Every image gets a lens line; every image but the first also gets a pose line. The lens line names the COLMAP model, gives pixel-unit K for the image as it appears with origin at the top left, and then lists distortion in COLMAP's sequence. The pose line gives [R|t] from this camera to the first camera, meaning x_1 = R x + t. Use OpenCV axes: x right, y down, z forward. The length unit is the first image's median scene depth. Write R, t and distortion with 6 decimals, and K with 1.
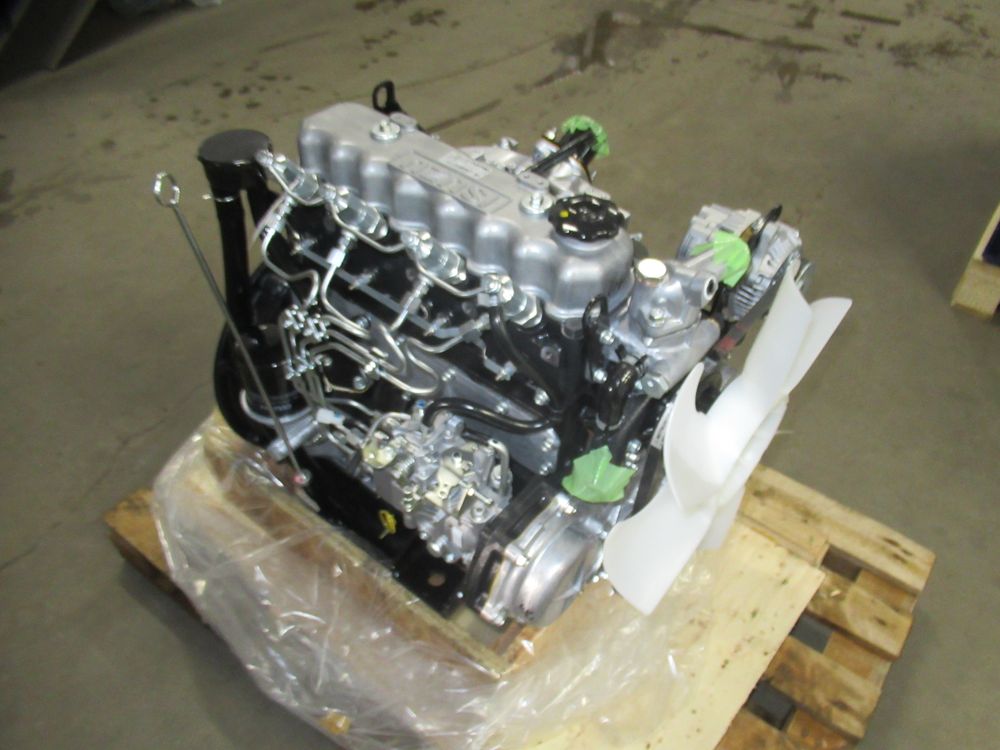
lens RADIAL K [[781.0, 0, 491.8], [0, 781.0, 378.4], [0, 0, 1]] dist [-0.045898, 0.017920]
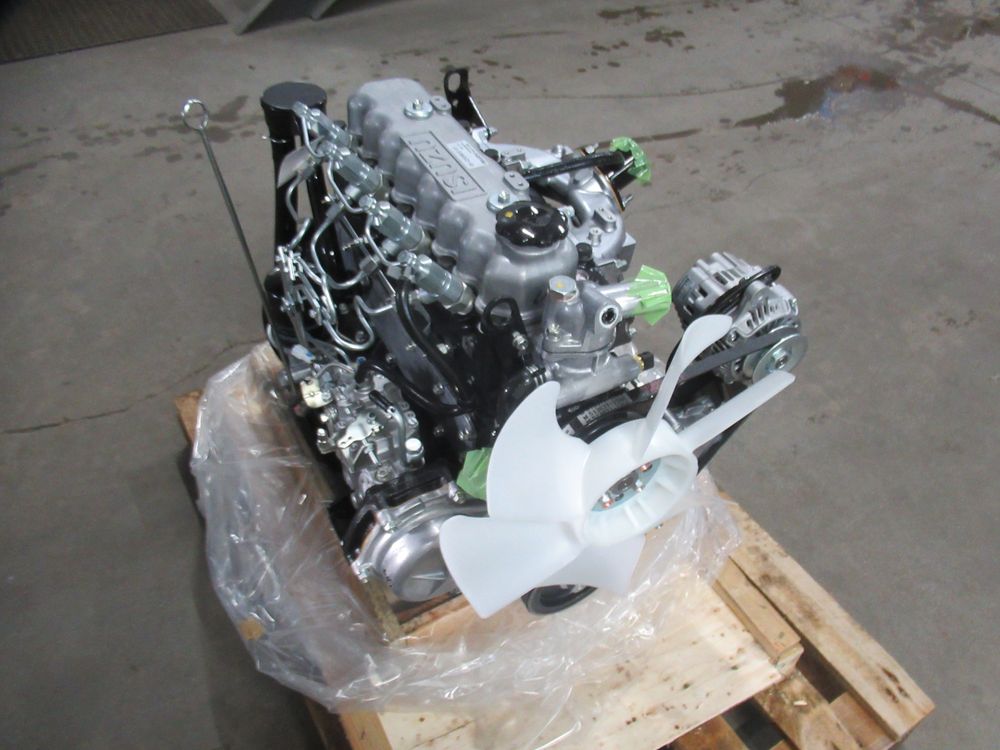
lens RADIAL K [[781.0, 0, 502.8], [0, 781.0, 367.0], [0, 0, 1]] dist [-0.045898, 0.017920]
pose [[0.932918, 0.275848, -0.231455, 0.206745], [-0.281626, 0.959488, 0.008378, -0.013557], [0.224389, 0.057367, 0.972810, 0.004713]]
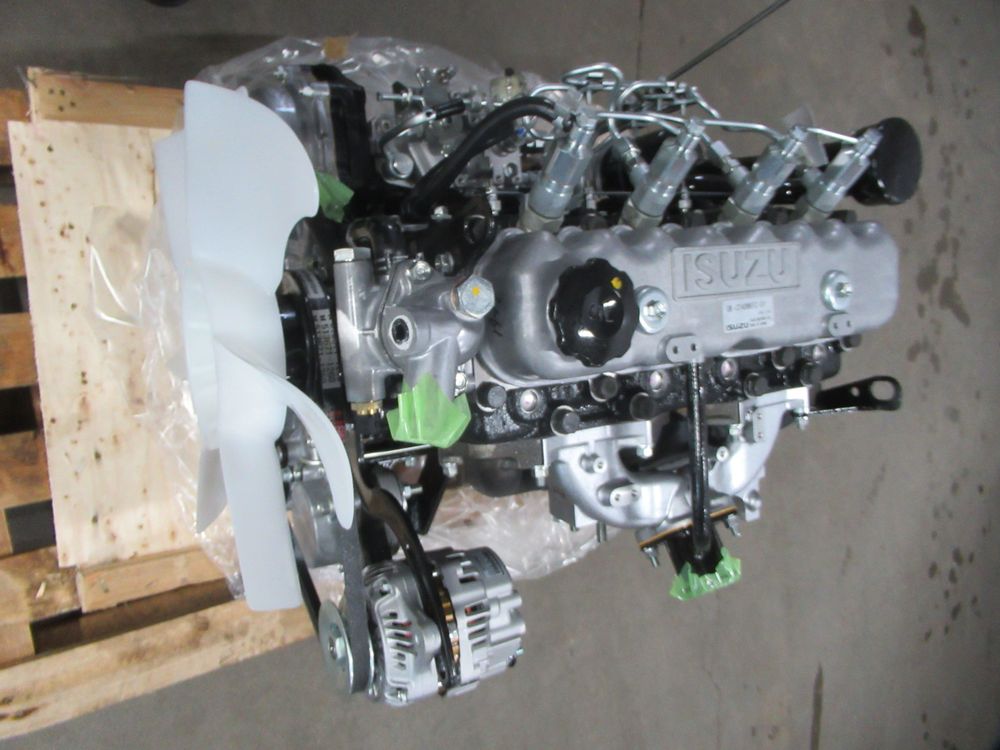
lens RADIAL K [[746.4, 0, 500.4], [0, 746.4, 359.6], [0, 0, 1]] dist [-0.008921, -0.007880]
pose [[-0.595178, 0.728363, -0.339486, 0.238871], [-0.802254, -0.514176, 0.303333, -0.198802], [0.046381, 0.452891, 0.890359, 0.227216]]
